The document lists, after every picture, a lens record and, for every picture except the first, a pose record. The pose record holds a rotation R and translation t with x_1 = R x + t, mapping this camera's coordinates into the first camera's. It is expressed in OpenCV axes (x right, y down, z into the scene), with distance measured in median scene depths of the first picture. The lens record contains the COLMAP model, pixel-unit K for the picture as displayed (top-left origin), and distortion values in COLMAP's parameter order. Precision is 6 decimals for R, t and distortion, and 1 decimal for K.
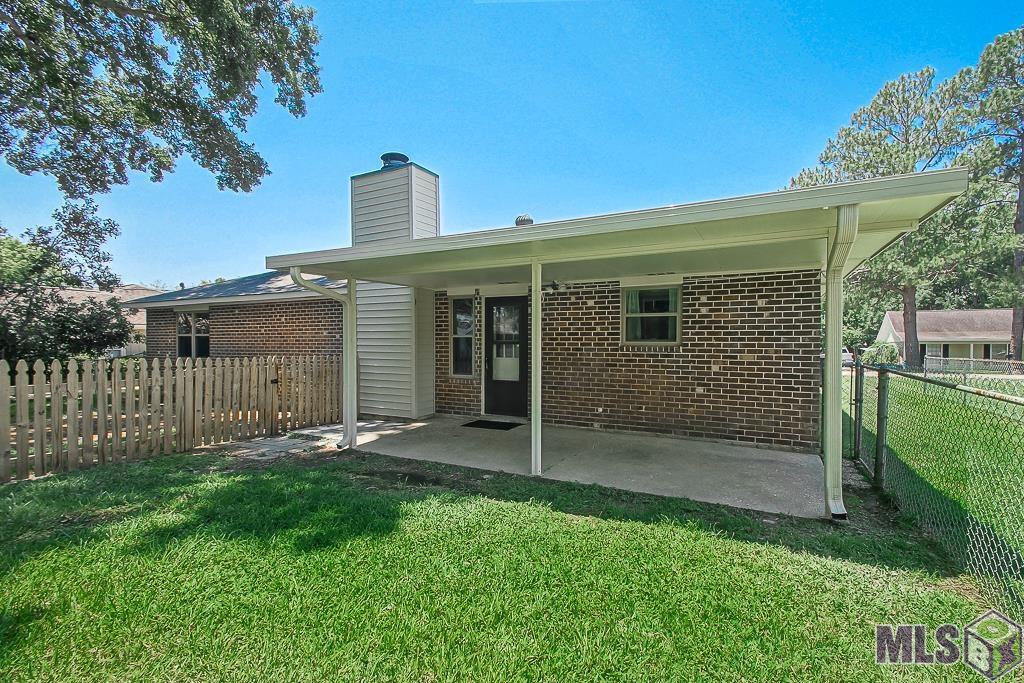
lens RADIAL K [[460.1, 0, 524.1], [0, 460.1, 340.2], [0, 0, 1]] dist [0.015650, -0.000203]
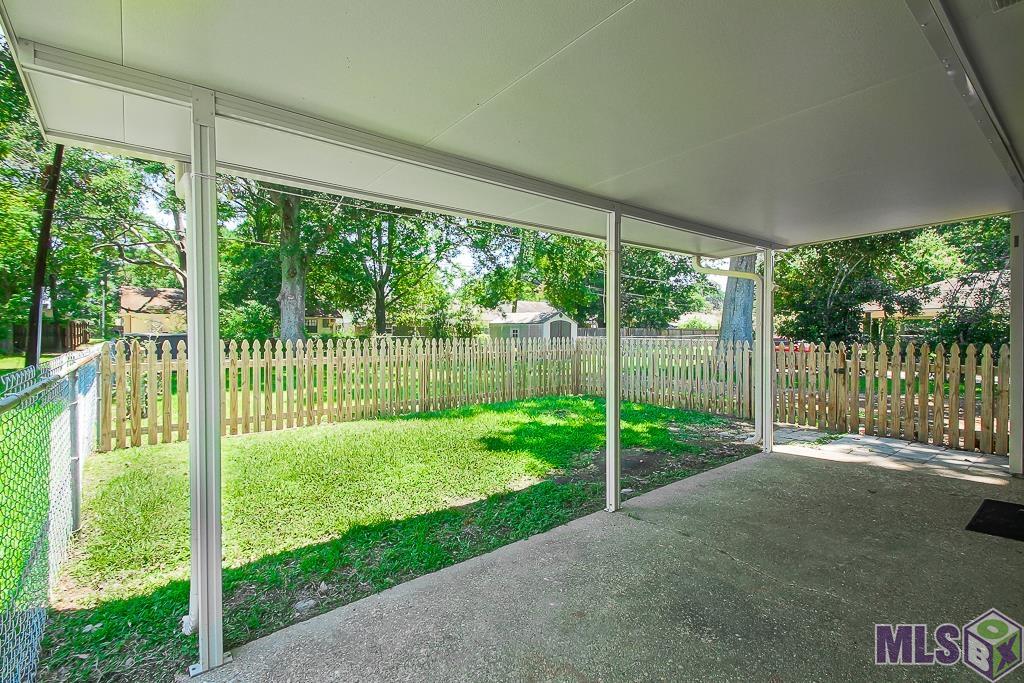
lens RADIAL K [[460.1, 0, 524.1], [0, 460.1, 340.2], [0, 0, 1]] dist [0.015650, -0.000203]
pose [[-0.377791, 0.020346, -0.925667, 0.702459], [0.012474, 0.999780, 0.016884, 0.010129], [0.925807, -0.005168, -0.377962, 1.067803]]
